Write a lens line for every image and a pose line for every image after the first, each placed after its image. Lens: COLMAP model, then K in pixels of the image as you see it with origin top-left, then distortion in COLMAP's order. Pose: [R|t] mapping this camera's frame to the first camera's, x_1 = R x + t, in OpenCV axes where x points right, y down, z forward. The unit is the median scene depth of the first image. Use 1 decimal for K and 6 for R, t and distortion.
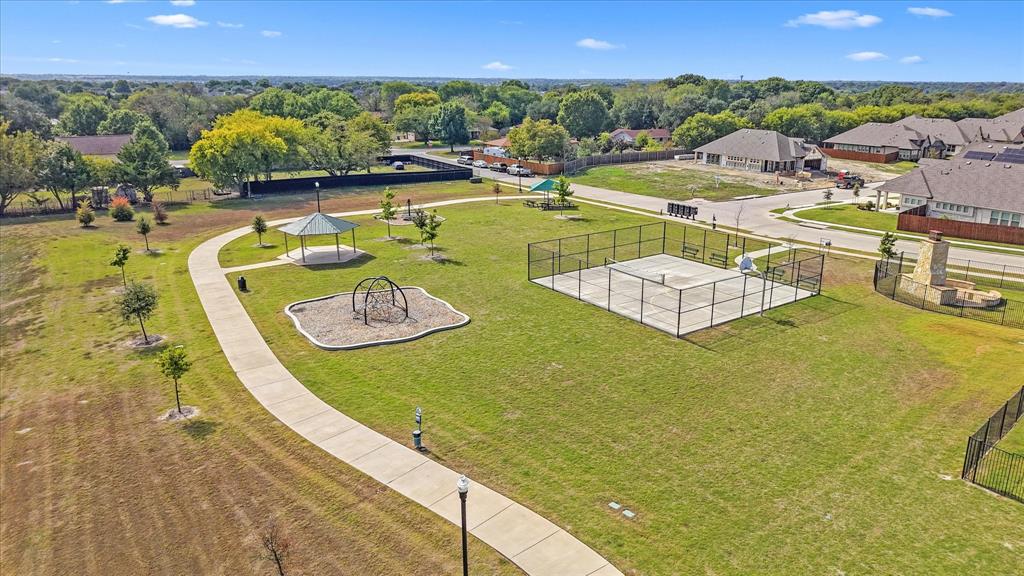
lens RADIAL K [[723.1, 0, 512.6], [0, 723.1, 288.0], [0, 0, 1]] dist [0.001930, -0.007750]
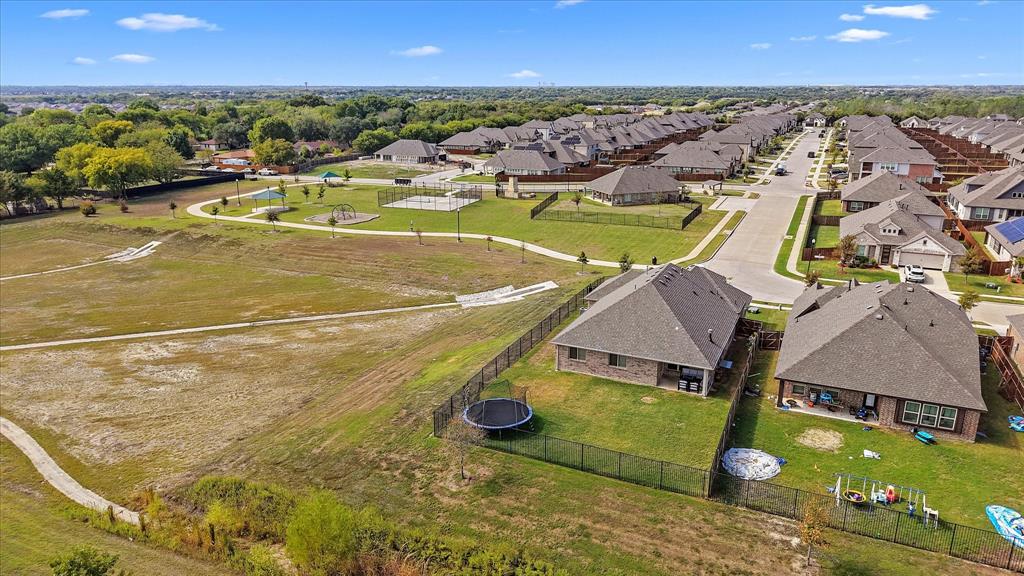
lens RADIAL K [[723.1, 0, 512.1], [0, 723.1, 287.8], [0, 0, 1]] dist [0.001930, -0.007750]
pose [[0.842575, -0.150146, 0.517226, -0.411395], [0.153367, 0.987483, 0.036819, 0.108895], [-0.516280, 0.048302, 0.855056, -0.609241]]
